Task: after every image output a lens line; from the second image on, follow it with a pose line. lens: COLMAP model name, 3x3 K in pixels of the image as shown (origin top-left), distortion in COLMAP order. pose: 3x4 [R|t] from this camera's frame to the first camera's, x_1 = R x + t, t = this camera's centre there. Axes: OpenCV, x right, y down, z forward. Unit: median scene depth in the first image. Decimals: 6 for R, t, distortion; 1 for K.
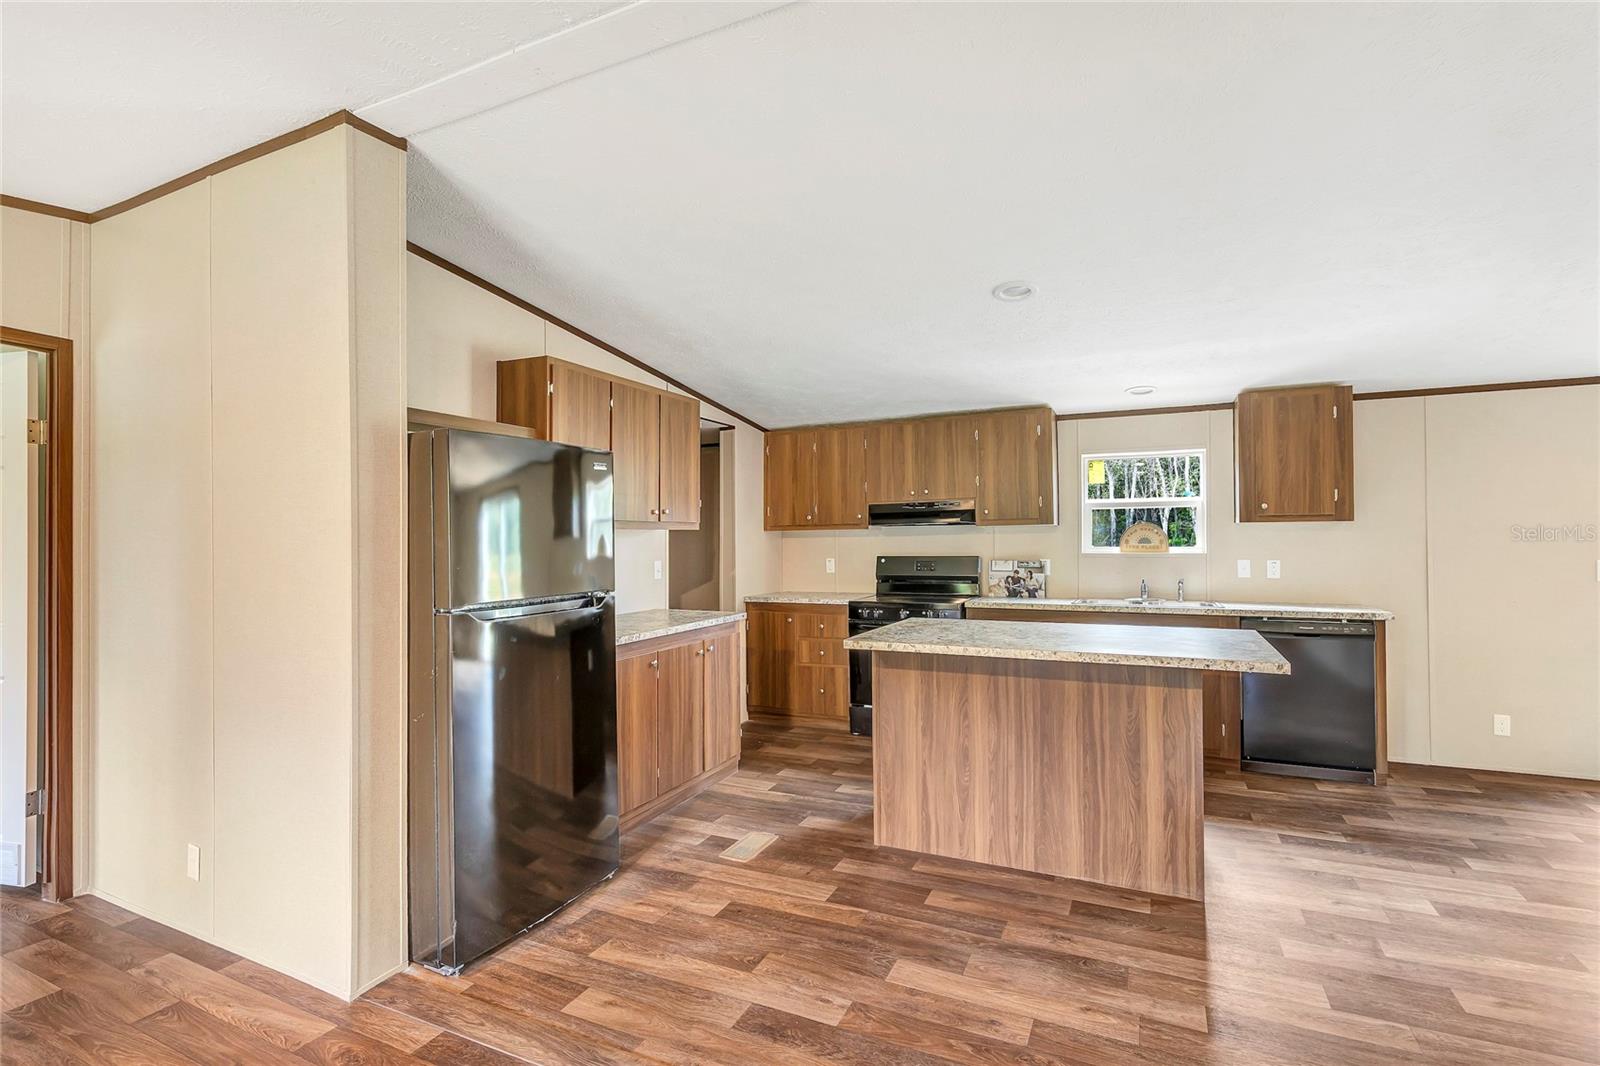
lens RADIAL K [[744.5, 0, 800.0], [0, 744.5, 533.0], [0, 0, 1]] dist [-0.007936, -0.000173]
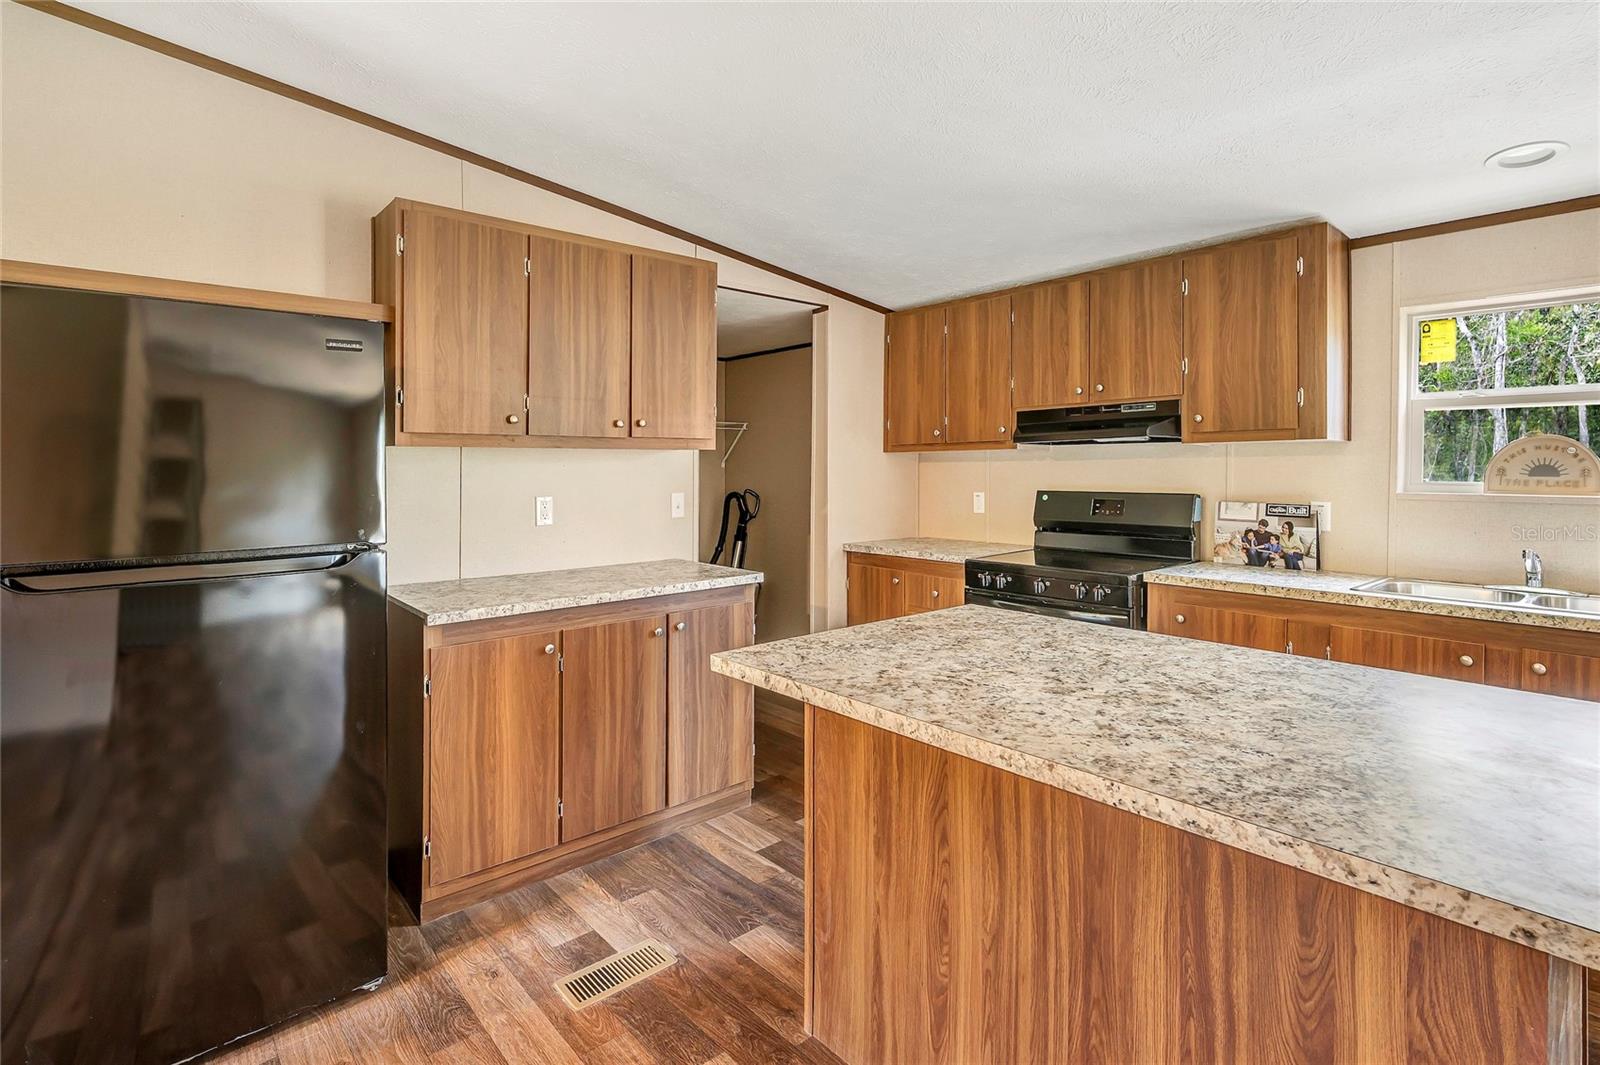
lens RADIAL K [[780.9, 0, 812.6], [0, 780.9, 478.4], [0, 0, 1]] dist [-0.006208, 0.000037]
pose [[0.921692, 0.012024, -0.387736, 0.252311], [-0.001750, 0.999638, 0.026838, 0.003166], [0.387918, -0.024058, 0.921380, 0.388972]]
